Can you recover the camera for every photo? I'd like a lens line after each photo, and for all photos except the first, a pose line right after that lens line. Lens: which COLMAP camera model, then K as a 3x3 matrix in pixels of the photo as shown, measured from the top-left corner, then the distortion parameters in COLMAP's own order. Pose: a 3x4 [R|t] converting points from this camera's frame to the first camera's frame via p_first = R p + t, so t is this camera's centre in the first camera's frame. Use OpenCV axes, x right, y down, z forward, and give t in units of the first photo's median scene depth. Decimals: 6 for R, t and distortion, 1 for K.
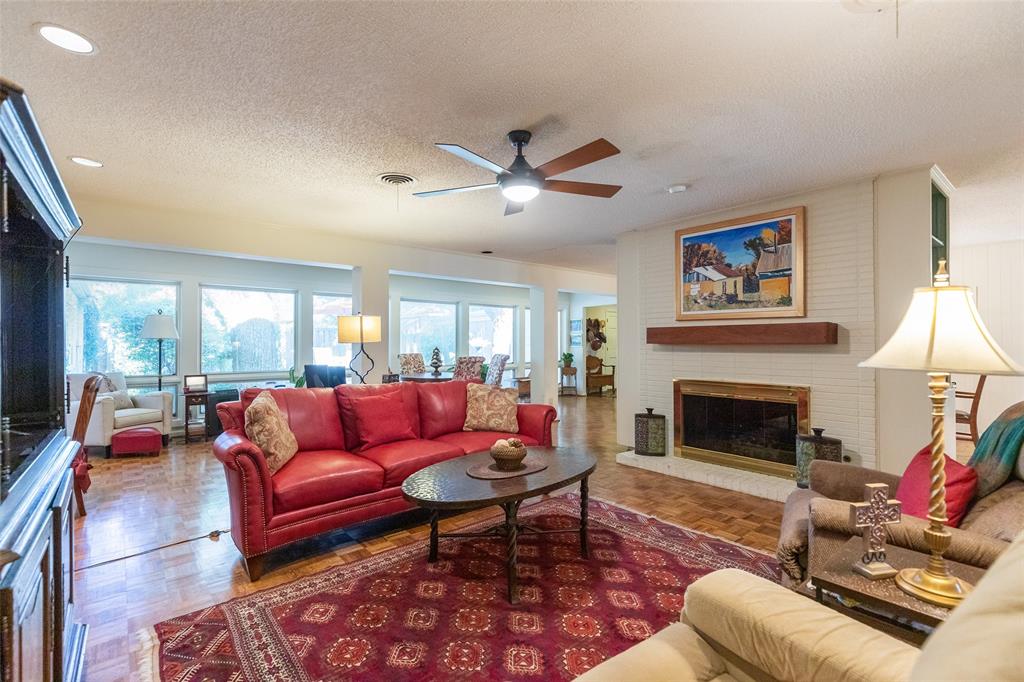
lens RADIAL K [[451.1, 0, 512.0], [0, 451.1, 341.0], [0, 0, 1]] dist [0.001997, 0.000055]
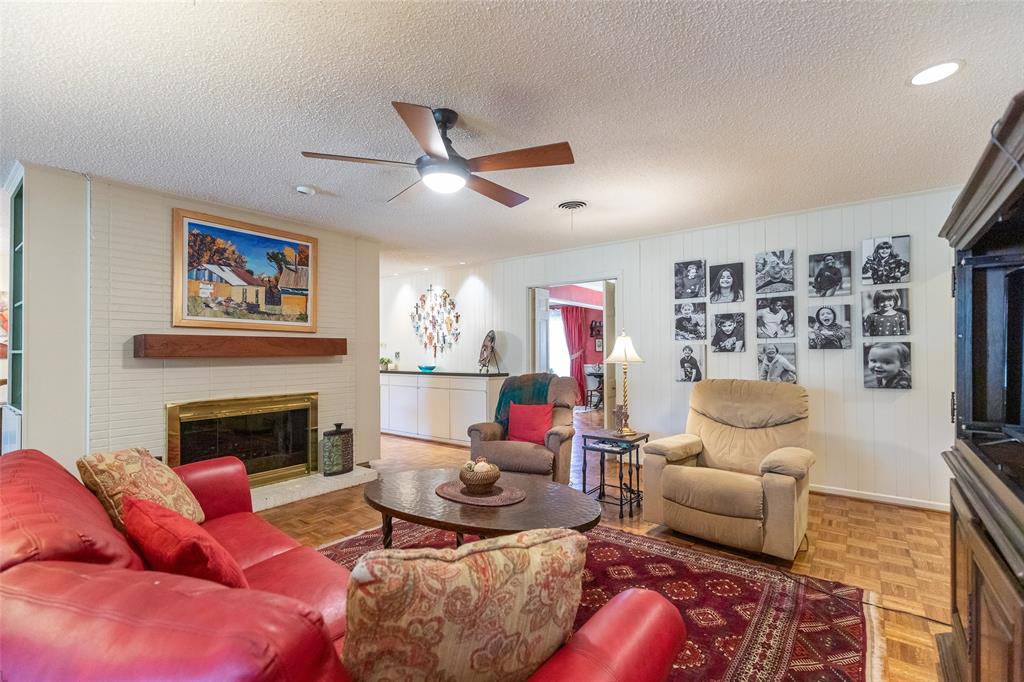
lens RADIAL K [[457.8, 0, 505.8], [0, 457.8, 347.4], [0, 0, 1]] dist [0.004513, 0.000729]
pose [[-0.208214, 0.012277, 0.978006, -0.568765], [0.003794, 0.999924, -0.011744, 0.001032], [-0.978076, 0.001265, -0.208245, 0.699365]]
